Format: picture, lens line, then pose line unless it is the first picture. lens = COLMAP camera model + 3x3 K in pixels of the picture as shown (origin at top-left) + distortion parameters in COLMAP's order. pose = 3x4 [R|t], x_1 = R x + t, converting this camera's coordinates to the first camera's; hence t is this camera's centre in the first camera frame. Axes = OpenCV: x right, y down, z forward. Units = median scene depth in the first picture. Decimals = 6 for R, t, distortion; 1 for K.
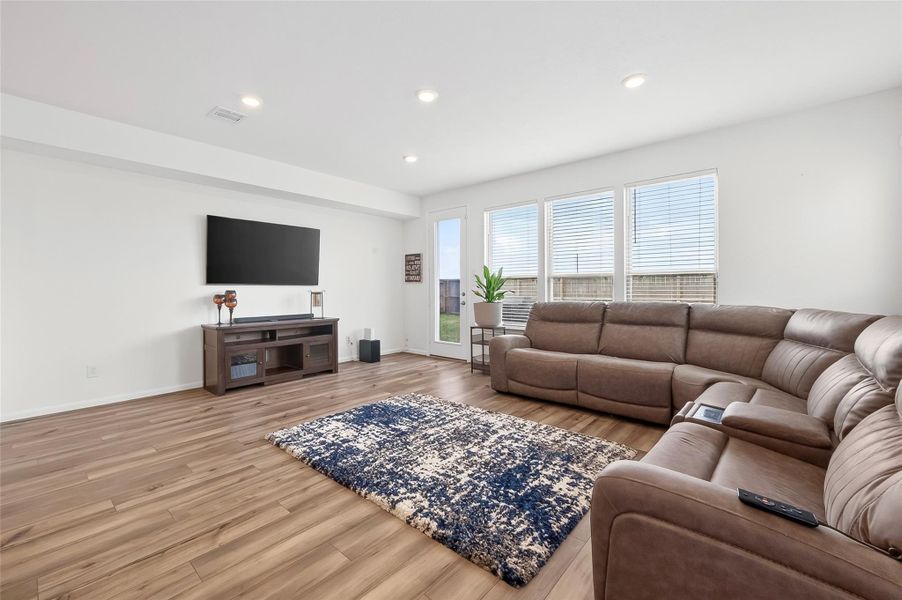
lens RADIAL K [[379.4, 0, 435.8], [0, 379.4, 290.6], [0, 0, 1]] dist [0.000501, 0.000017]
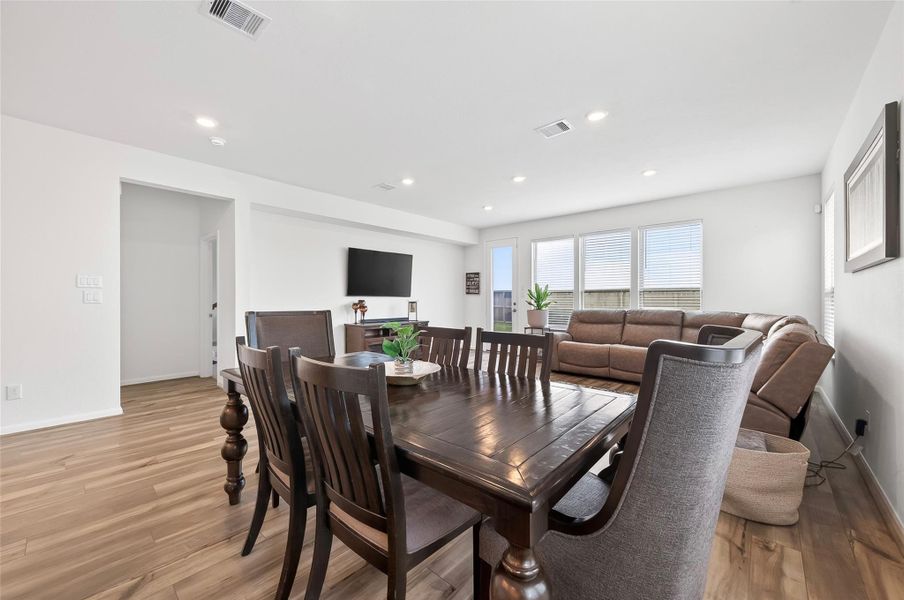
lens RADIAL K [[353.2, 0, 451.3], [0, 353.2, 298.9], [0, 0, 1]] dist [0.000475, 0.000171]
pose [[0.999979, 0.004494, 0.004659, -0.203605], [-0.004466, 0.999972, -0.005955, 0.001295], [-0.004685, 0.005934, 0.999971, -0.312843]]
